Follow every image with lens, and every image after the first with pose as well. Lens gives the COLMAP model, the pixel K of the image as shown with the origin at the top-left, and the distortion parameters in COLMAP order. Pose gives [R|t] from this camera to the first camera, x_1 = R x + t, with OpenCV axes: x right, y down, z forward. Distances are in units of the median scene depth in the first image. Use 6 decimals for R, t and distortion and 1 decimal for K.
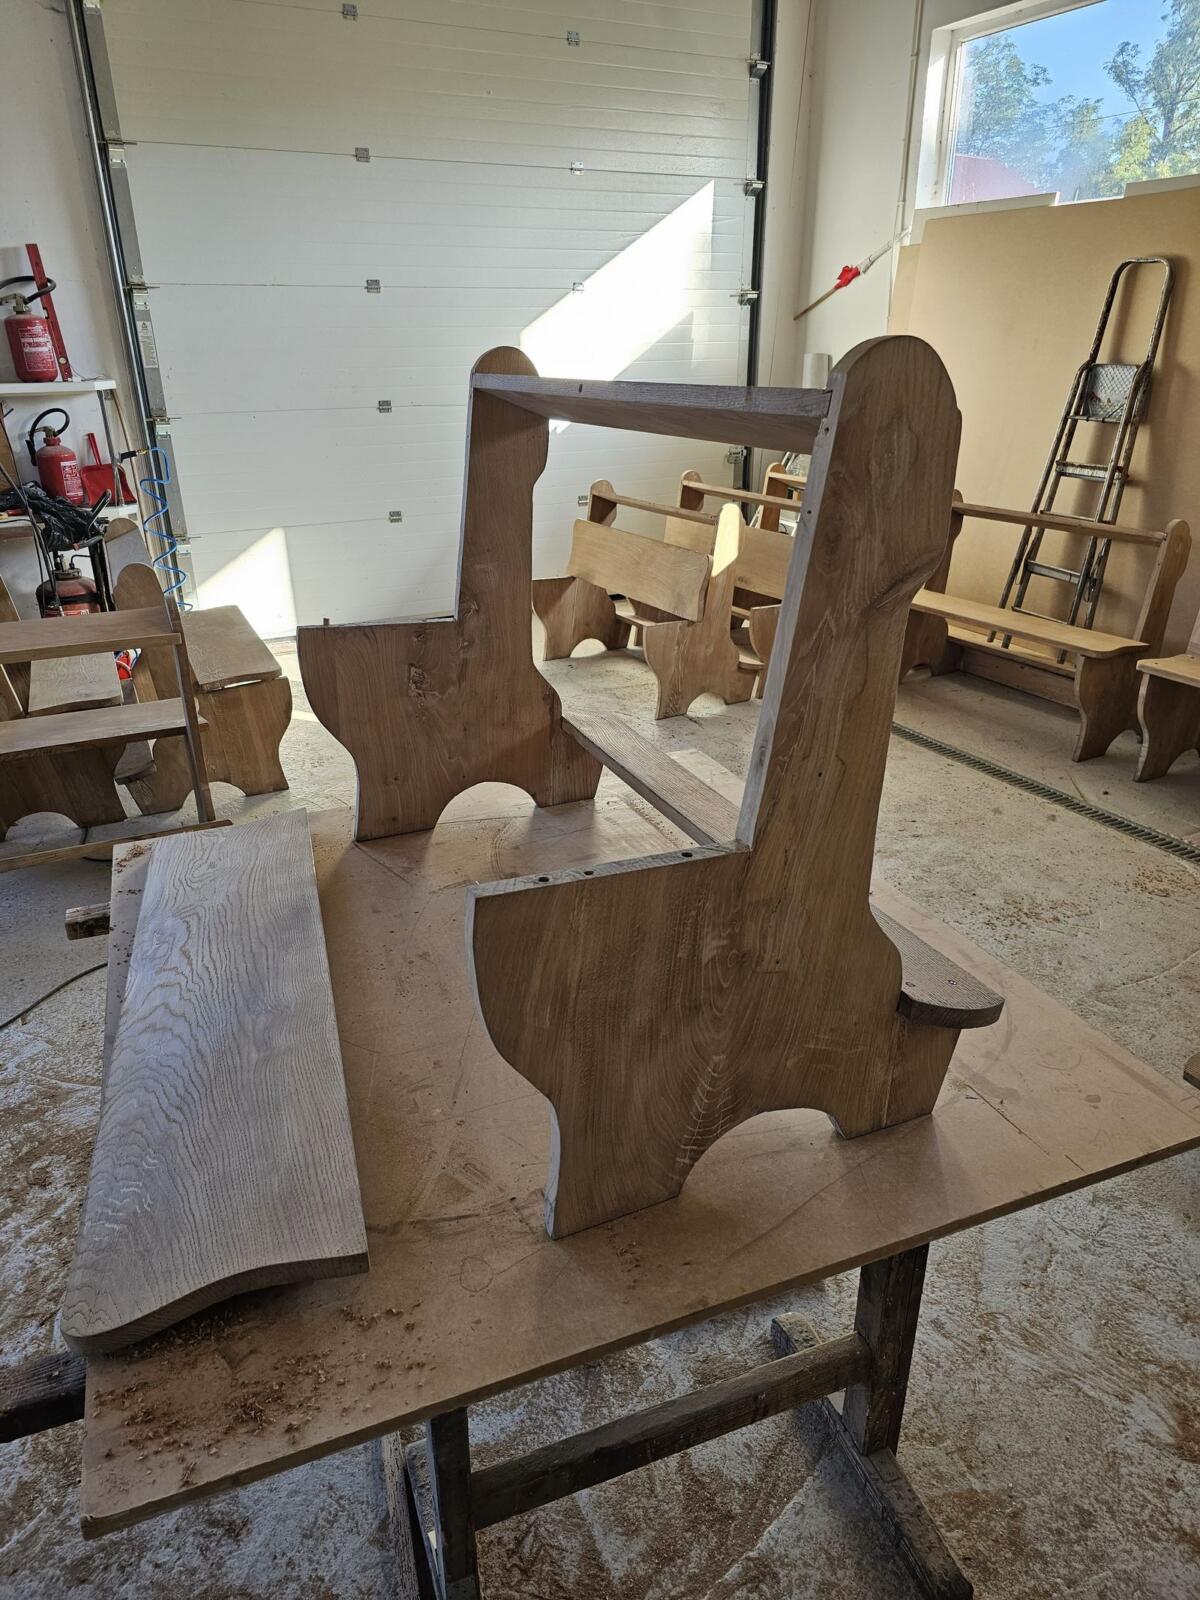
lens RADIAL K [[1025.5, 0, 600.0], [0, 1025.5, 800.0], [0, 0, 1]] dist [0.047909, -0.058968]
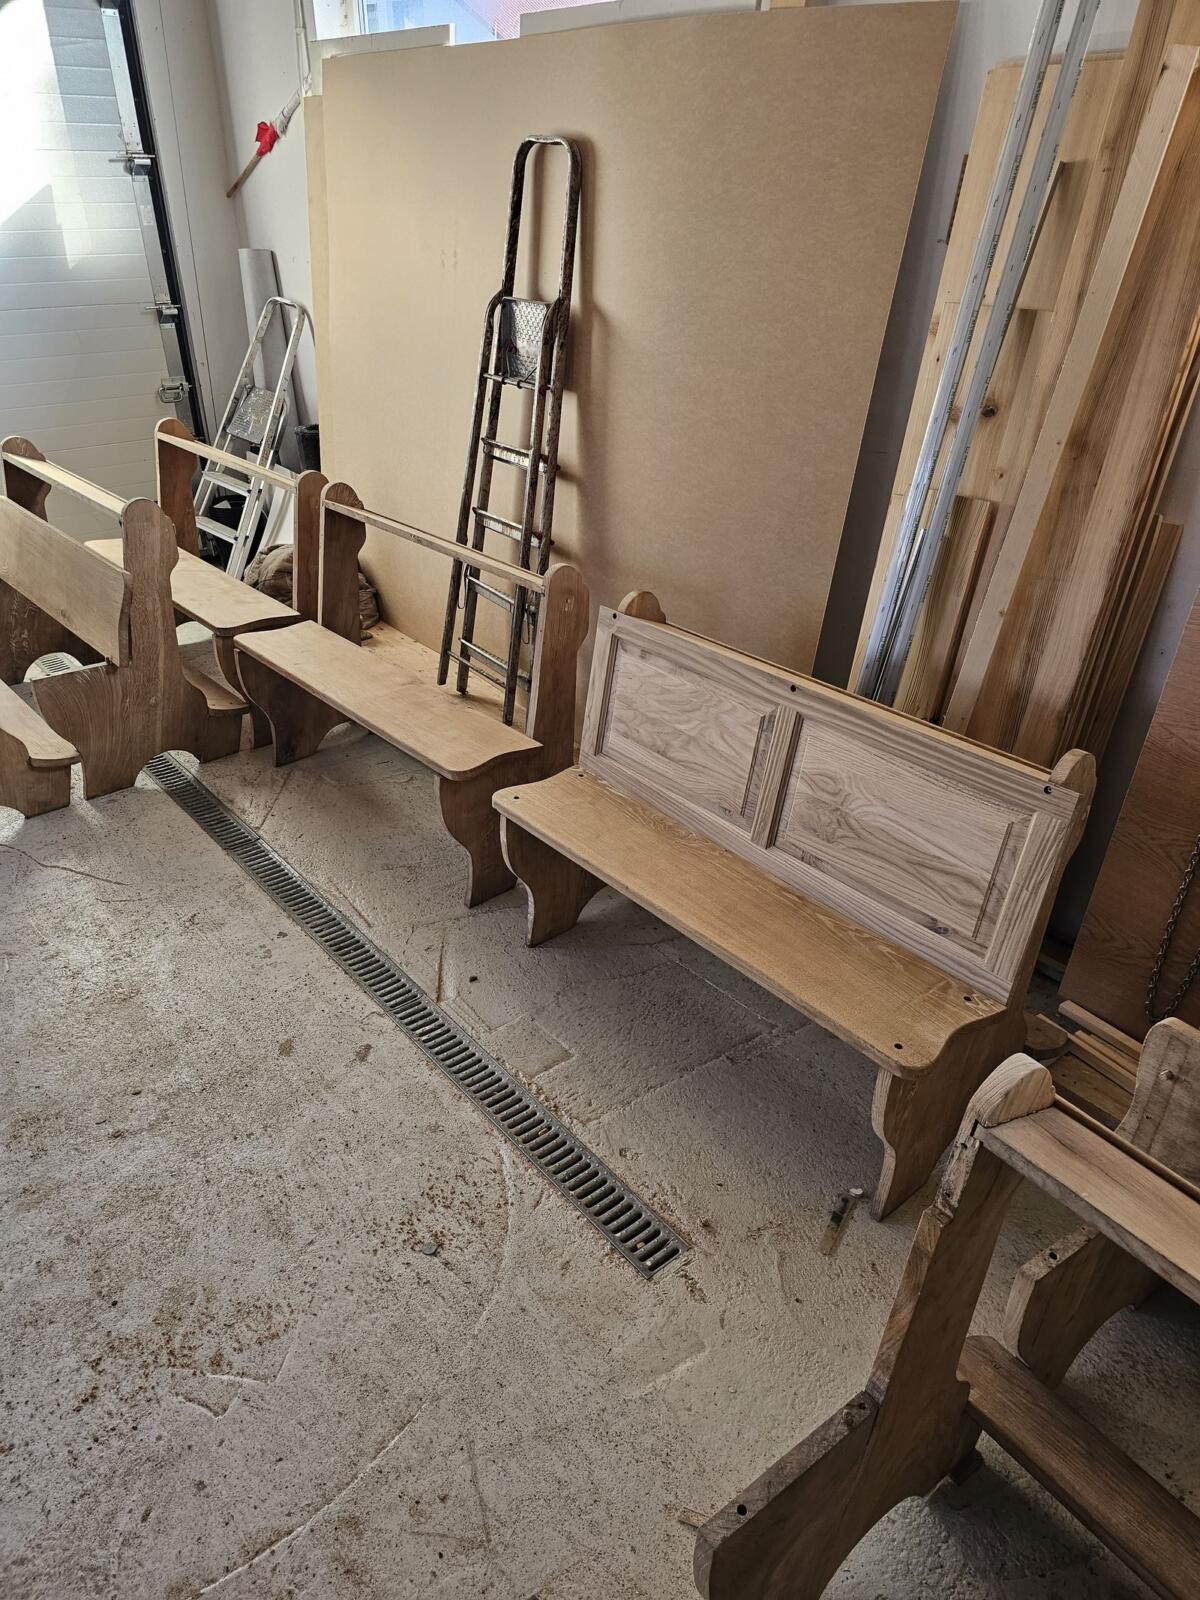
lens RADIAL K [[1025.5, 0, 600.0], [0, 1025.5, 800.0], [0, 0, 1]] dist [0.047909, -0.058968]
pose [[0.978201, -0.090070, 0.187111, 0.389086], [0.066203, 0.989287, 0.130112, -0.178858], [-0.196825, -0.114888, 0.973684, 0.282614]]
